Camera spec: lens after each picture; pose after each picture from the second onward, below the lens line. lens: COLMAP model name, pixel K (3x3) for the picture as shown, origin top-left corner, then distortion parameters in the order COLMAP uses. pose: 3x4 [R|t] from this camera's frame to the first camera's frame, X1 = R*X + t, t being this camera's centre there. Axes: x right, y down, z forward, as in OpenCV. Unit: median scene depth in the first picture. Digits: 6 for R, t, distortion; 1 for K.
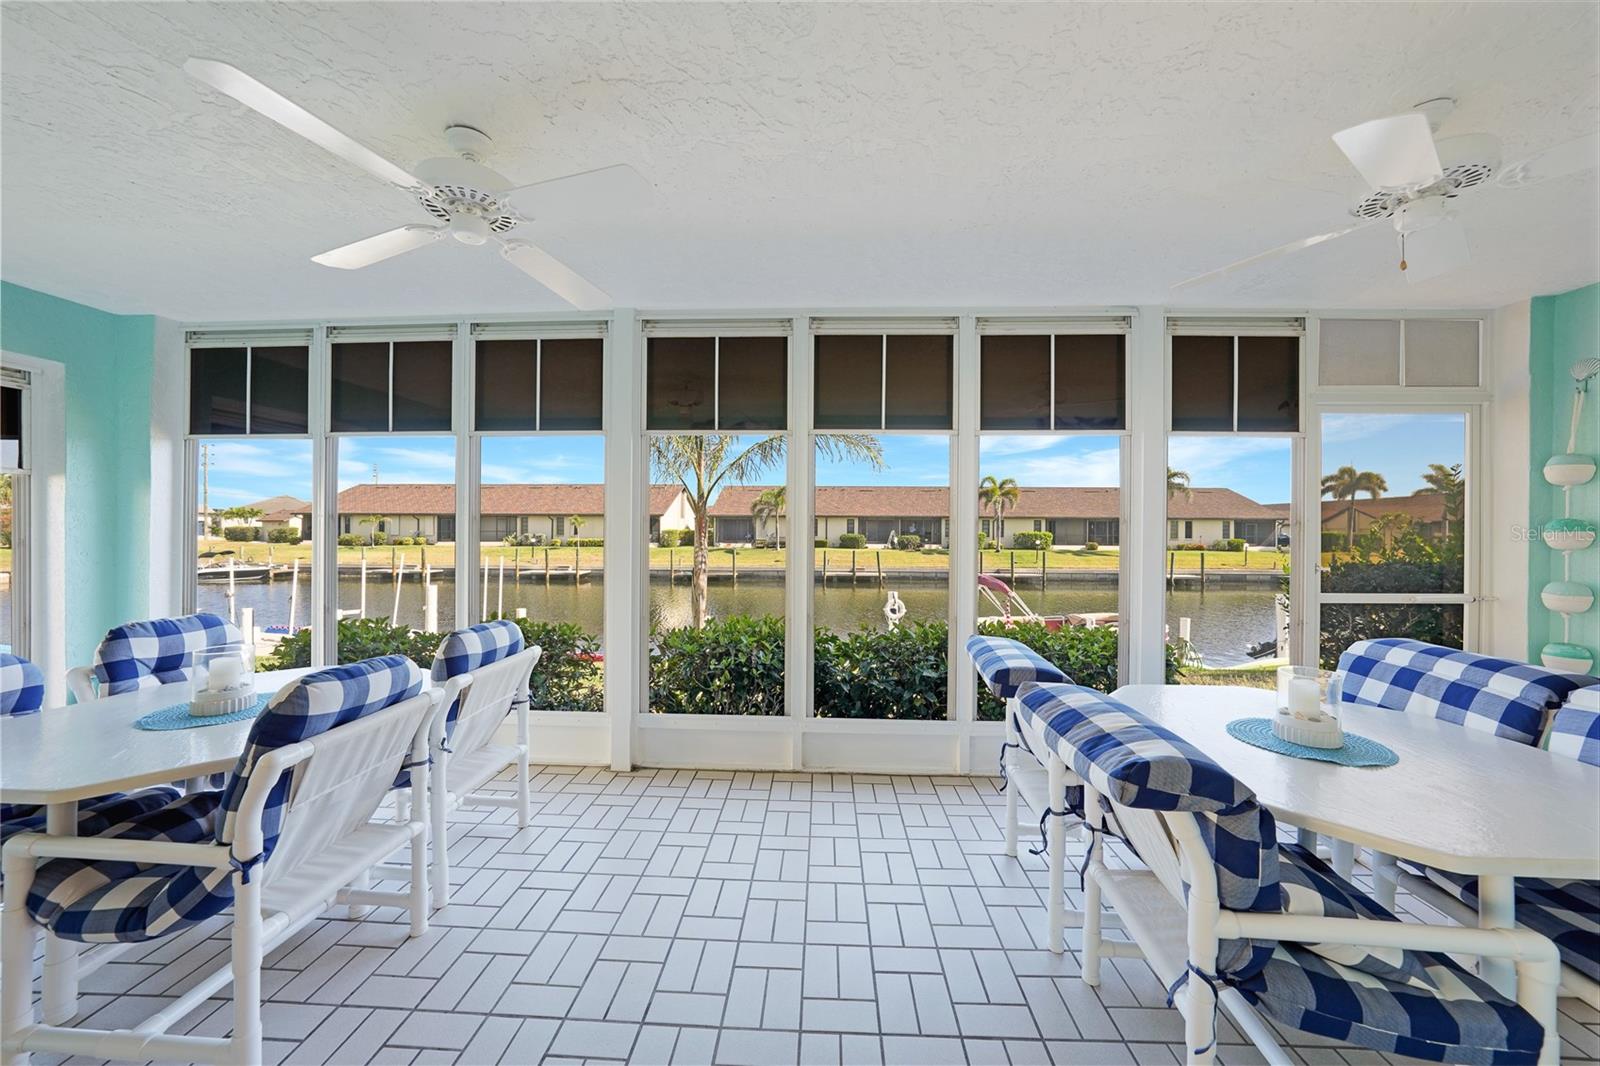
lens RADIAL K [[551.8, 0, 795.9], [0, 551.8, 525.1], [0, 0, 1]] dist [-0.023528, 0.000014]
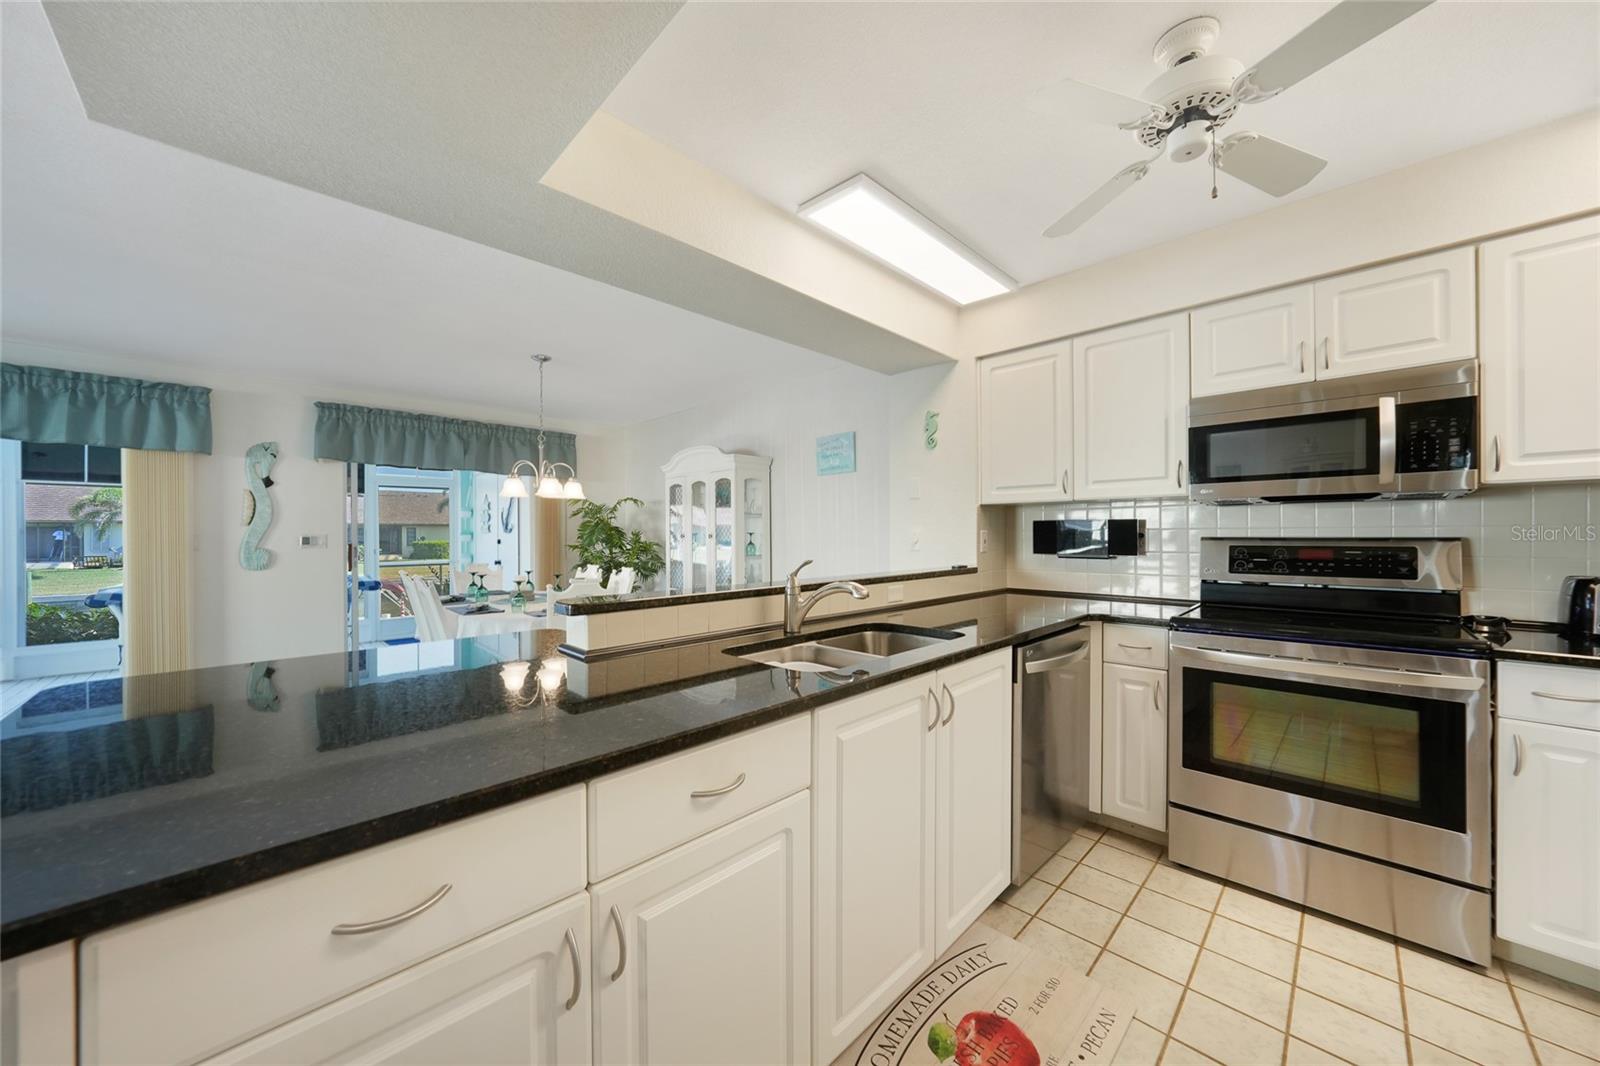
lens RADIAL K [[564.1, 0, 800.1], [0, 564.1, 536.8], [0, 0, 1]] dist [-0.030843, 0.007462]
pose [[0.673563, -0.010308, 0.739058, 0.028304], [0.004650, 0.999942, 0.009709, -0.000142], [-0.739115, -0.003103, 0.673572, -0.134866]]
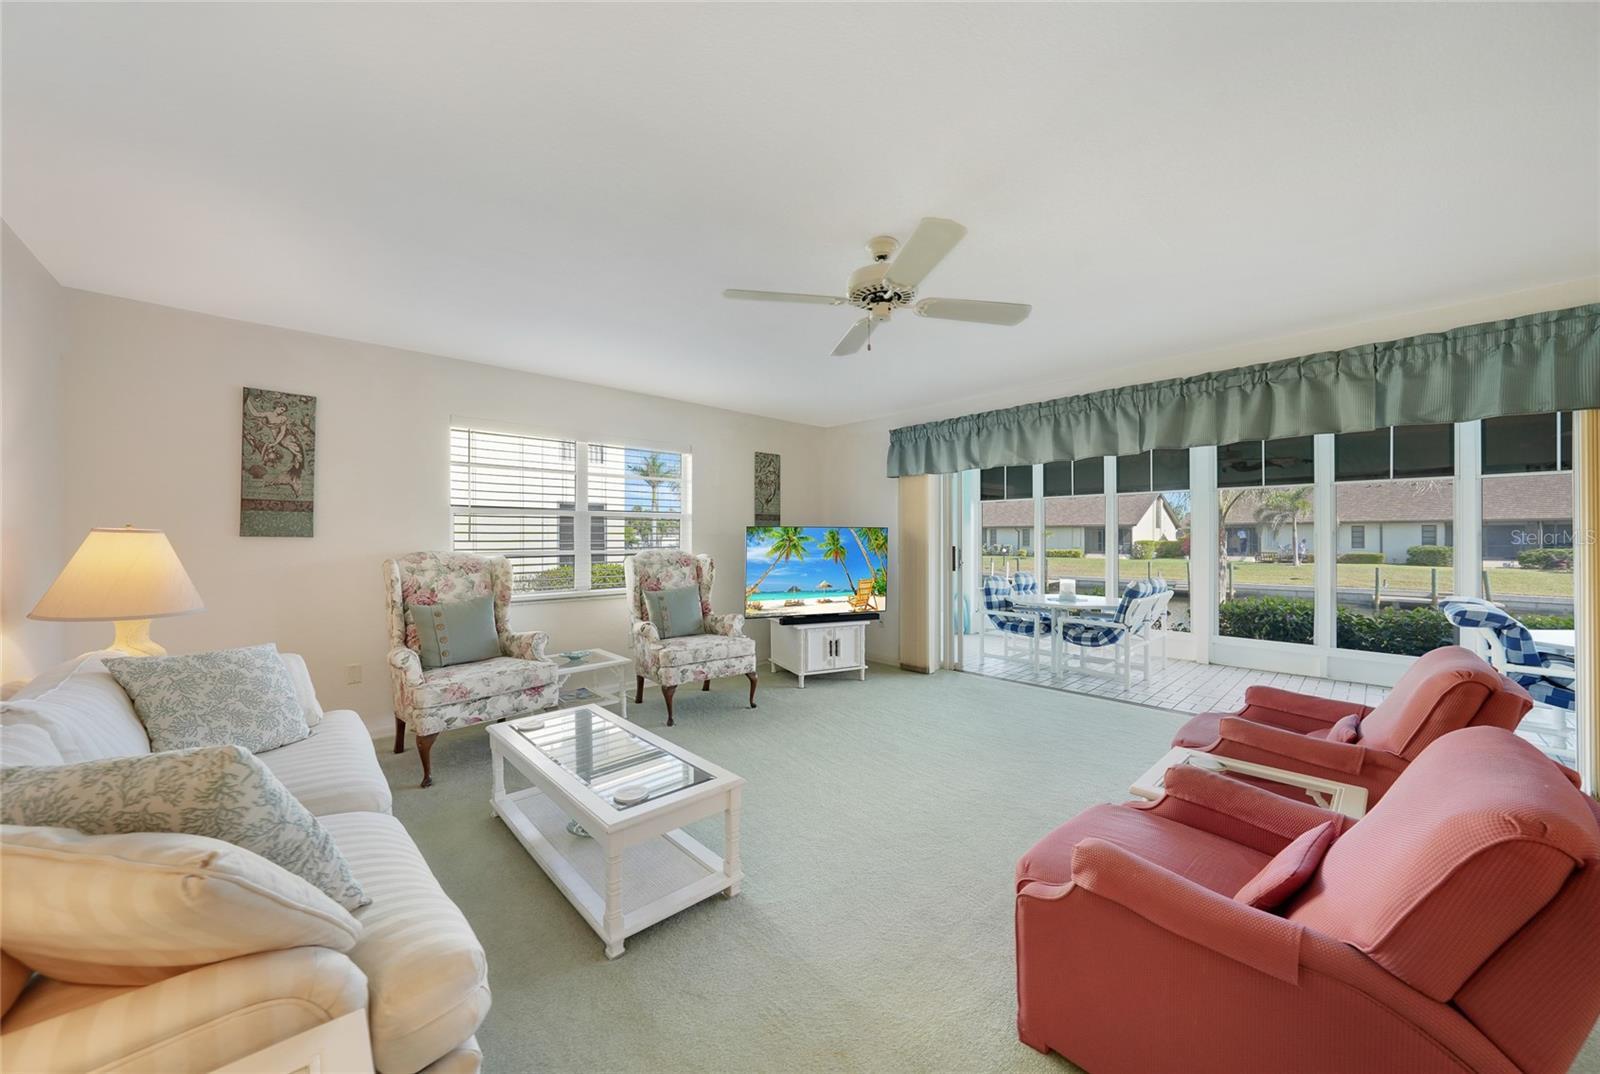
lens RADIAL K [[562.9, 0, 796.7], [0, 562.9, 537.4], [0, 0, 1]] dist [-0.012844, 0.000181]
pose [[0.723928, -0.006153, -0.689848, 0.000645], [0.007732, 0.999970, -0.000805, -0.000716], [0.689832, -0.004751, 0.723954, -0.099561]]
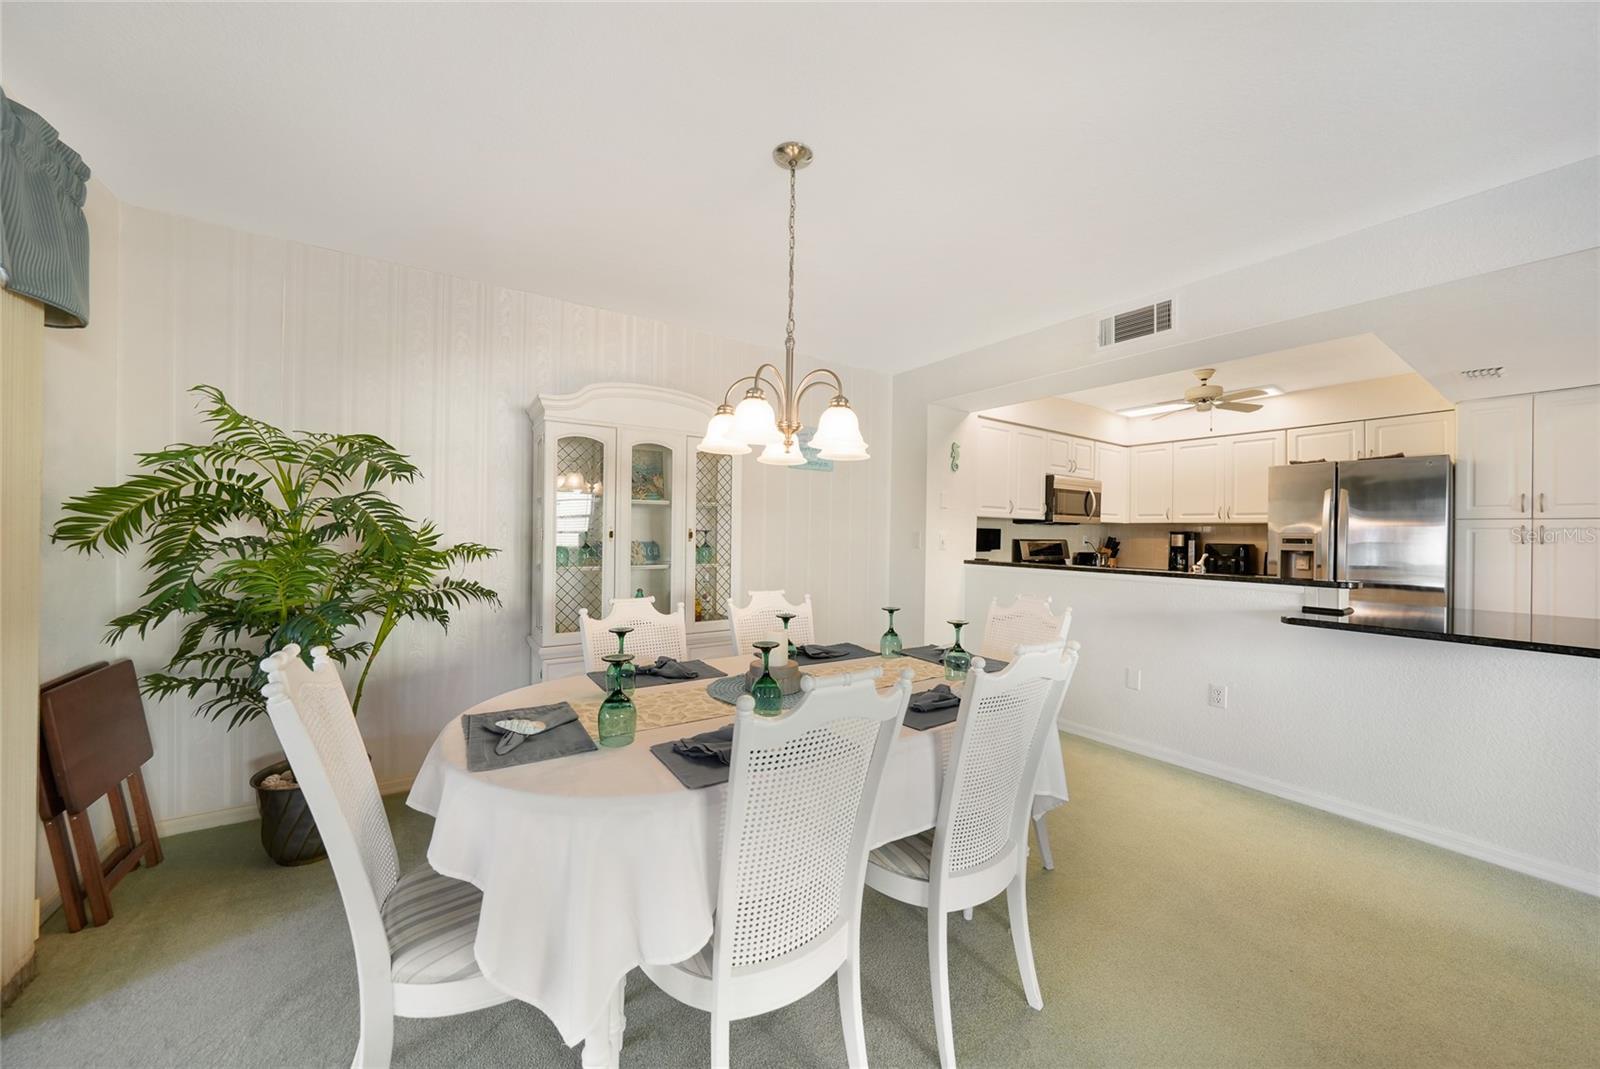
lens RADIAL K [[557.5, 0, 804.2], [0, 557.5, 530.2], [0, 0, 1]] dist [-0.027882, 0.005627]
pose [[-0.597483, -0.009601, 0.801824, 0.032677], [-0.020559, 0.999783, -0.003348, 0.000056], [-0.801618, -0.018485, -0.597551, -0.022215]]
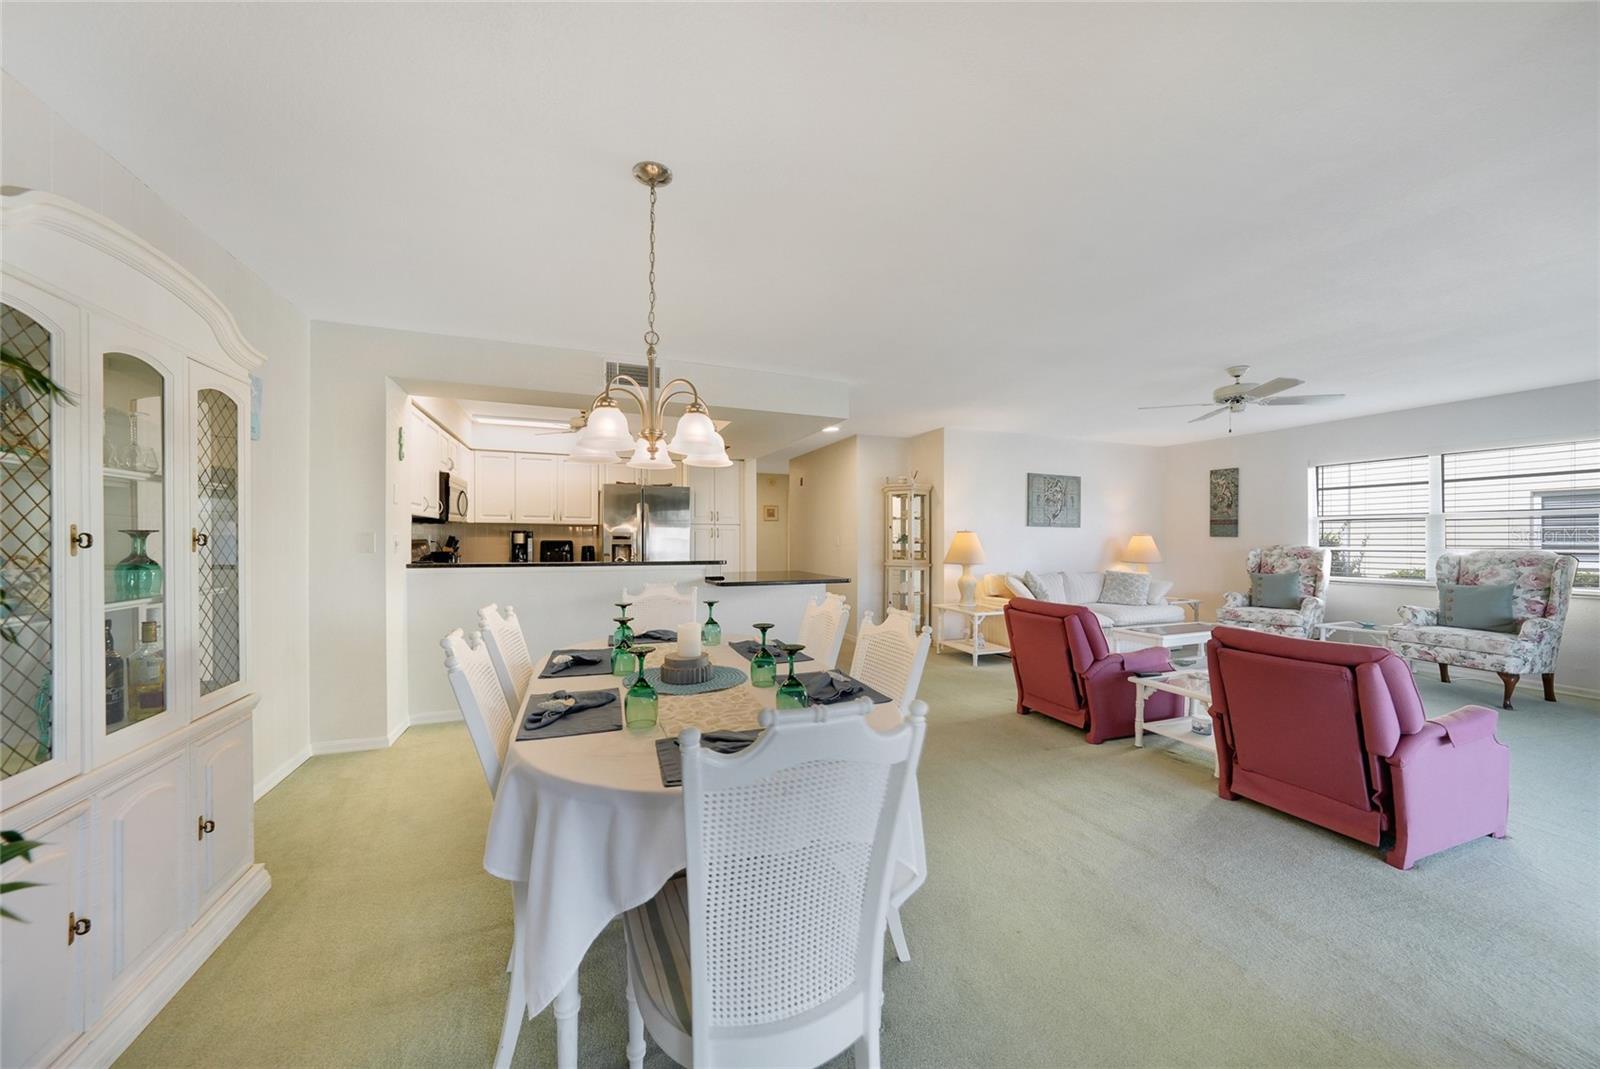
lens RADIAL K [[564.1, 0, 800.1], [0, 564.1, 538.3], [0, 0, 1]] dist [-0.030843, 0.007462]
pose [[-0.911945, -0.006381, -0.410264, 0.073379], [-0.004784, 0.999976, -0.004920, 0.000482], [0.410285, -0.002524, -0.911954, -0.001821]]
